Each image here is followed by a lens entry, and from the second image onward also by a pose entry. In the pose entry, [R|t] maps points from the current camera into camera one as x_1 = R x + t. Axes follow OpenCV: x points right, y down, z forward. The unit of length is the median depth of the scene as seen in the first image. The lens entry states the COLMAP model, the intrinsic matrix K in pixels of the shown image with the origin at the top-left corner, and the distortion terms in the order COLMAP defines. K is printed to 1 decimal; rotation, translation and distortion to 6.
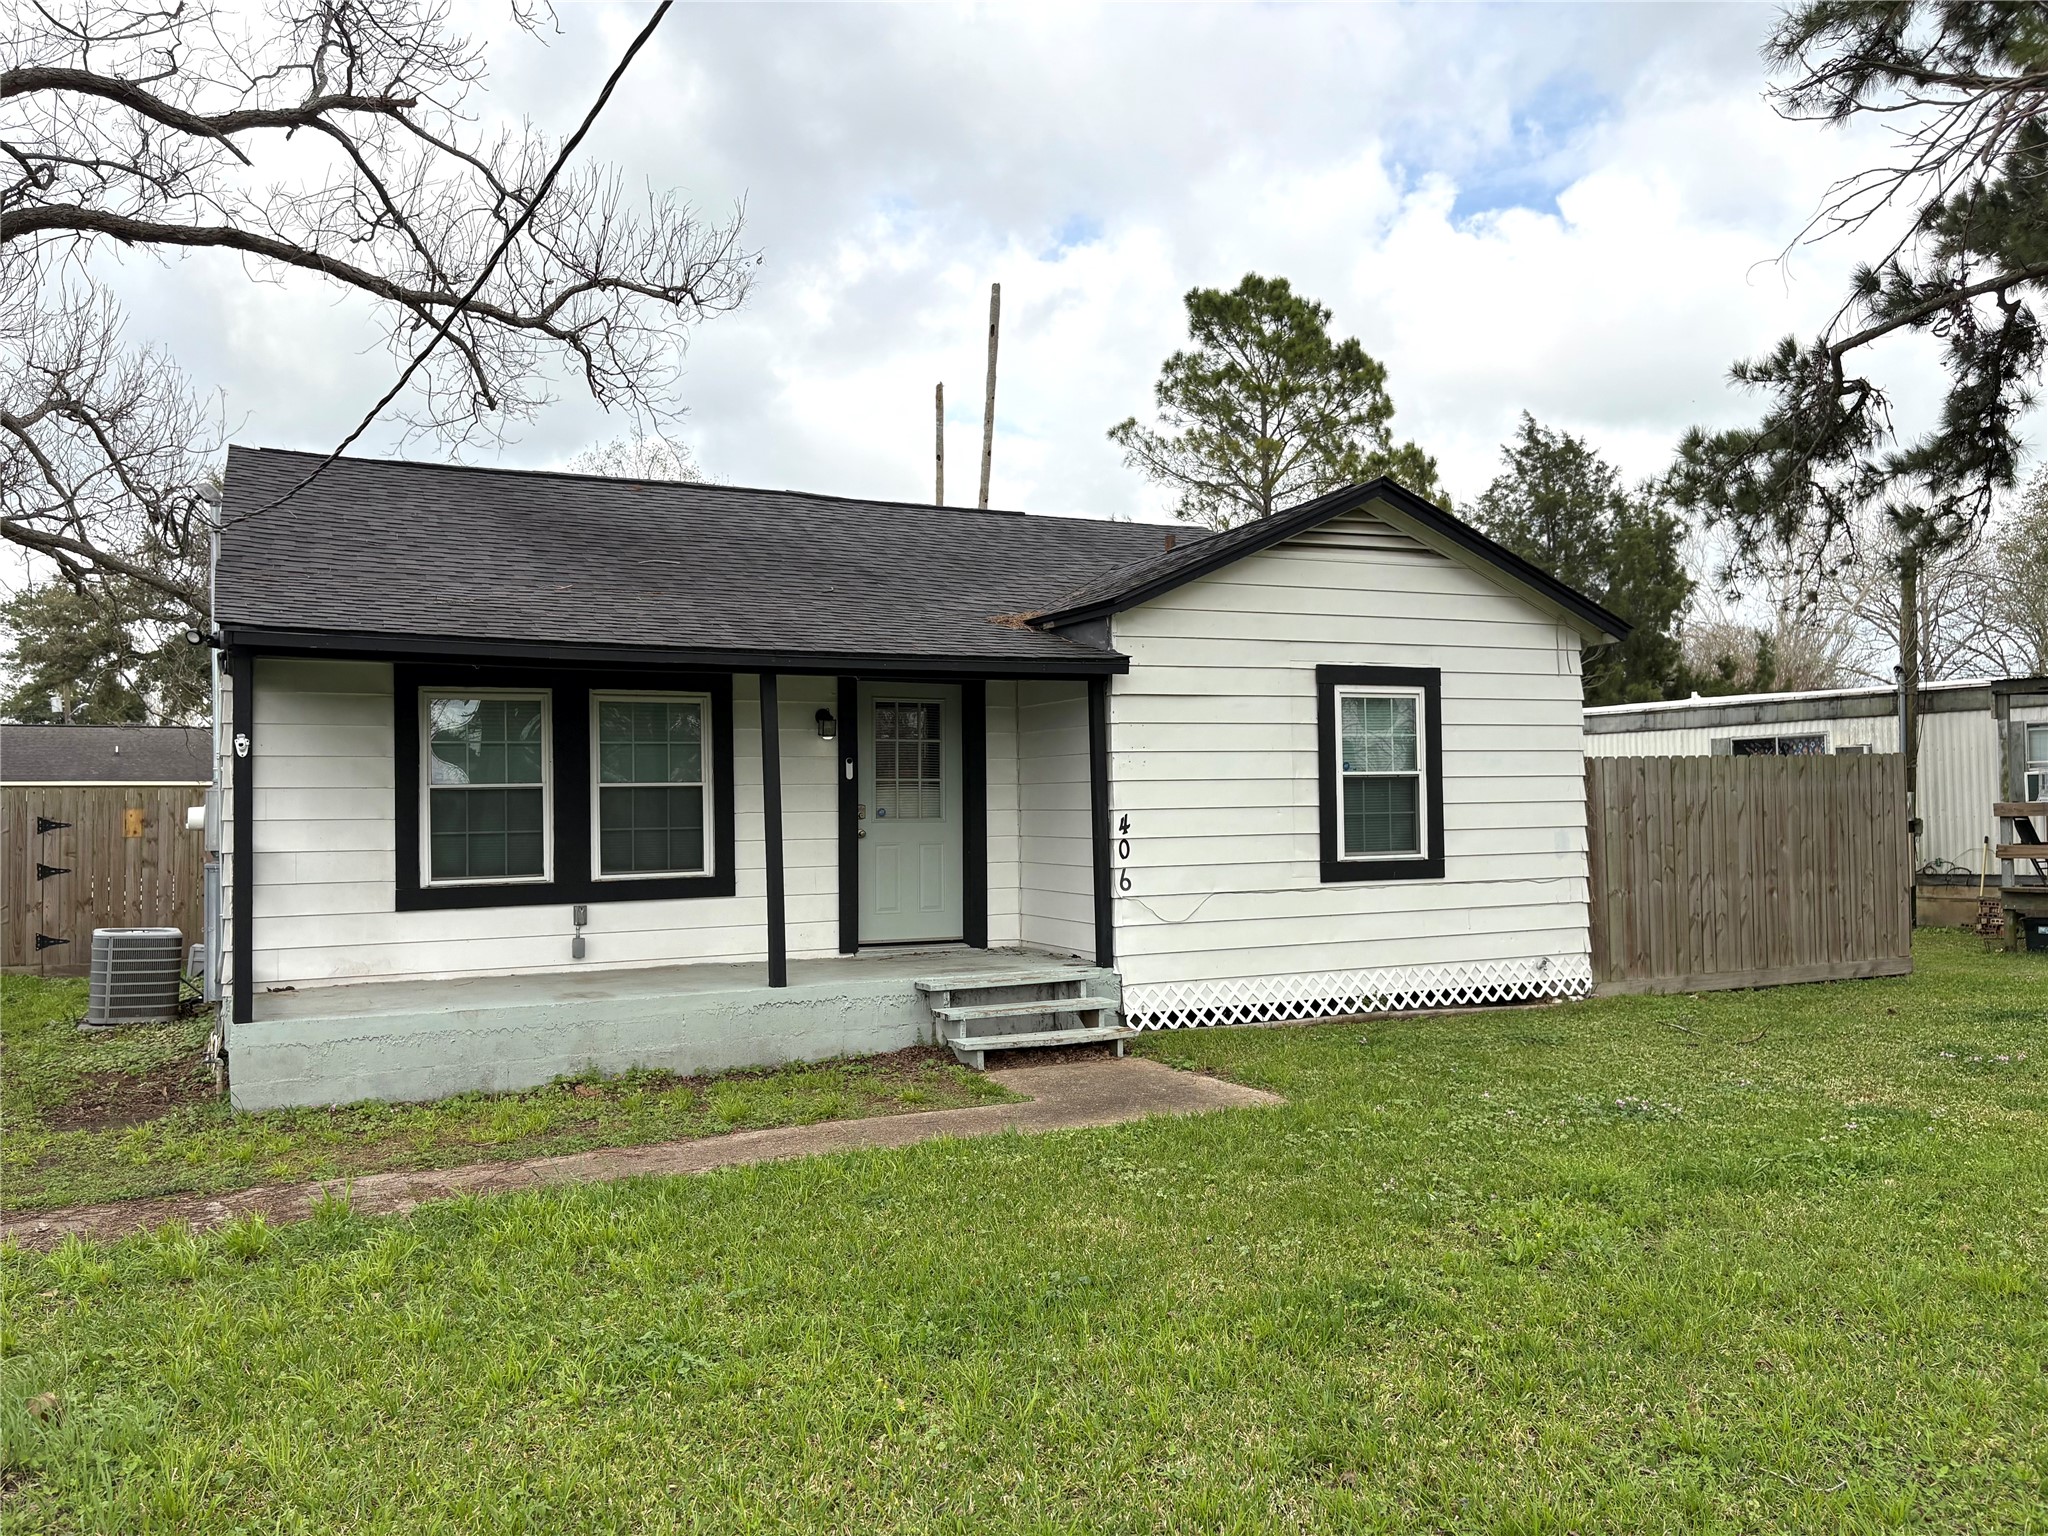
lens RADIAL K [[1554.4, 0, 1026.8], [0, 1554.4, 774.5], [0, 0, 1]] dist [0.043586, -0.002646]
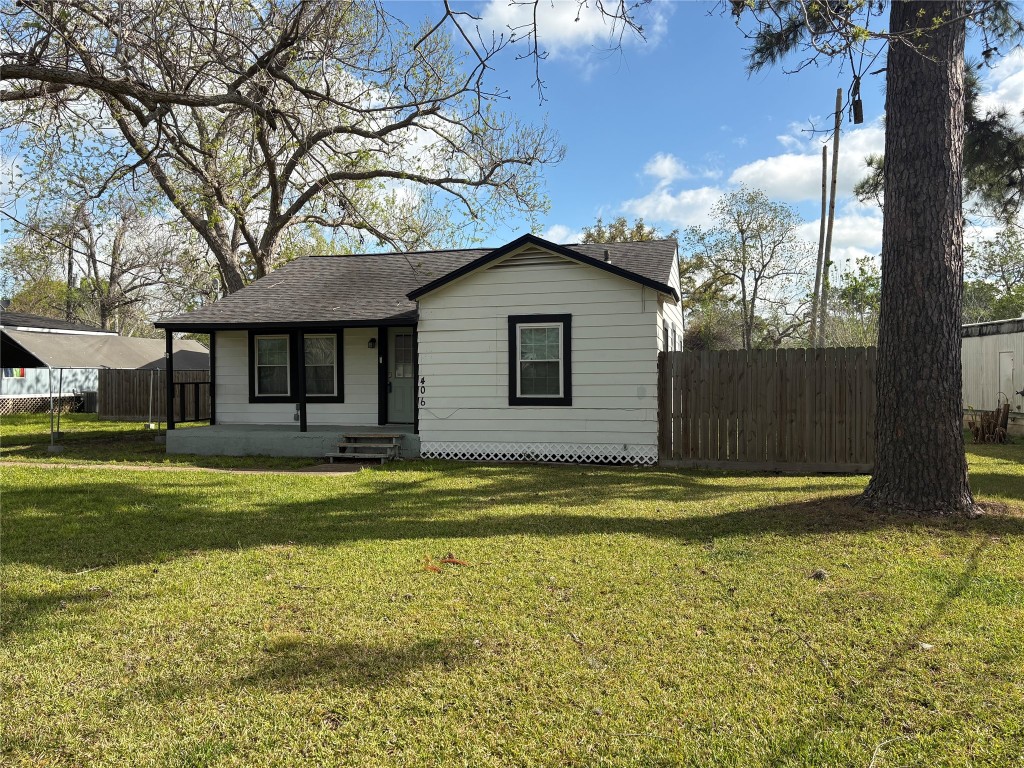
lens RADIAL K [[777.2, 0, 513.8], [0, 777.2, 381.0], [0, 0, 1]] dist [0.043586, -0.002646]
pose [[0.754632, 0.016543, -0.655940, 0.967454], [0.012659, 0.999129, 0.039762, -0.016956], [0.656026, -0.038310, 0.753765, 0.092719]]
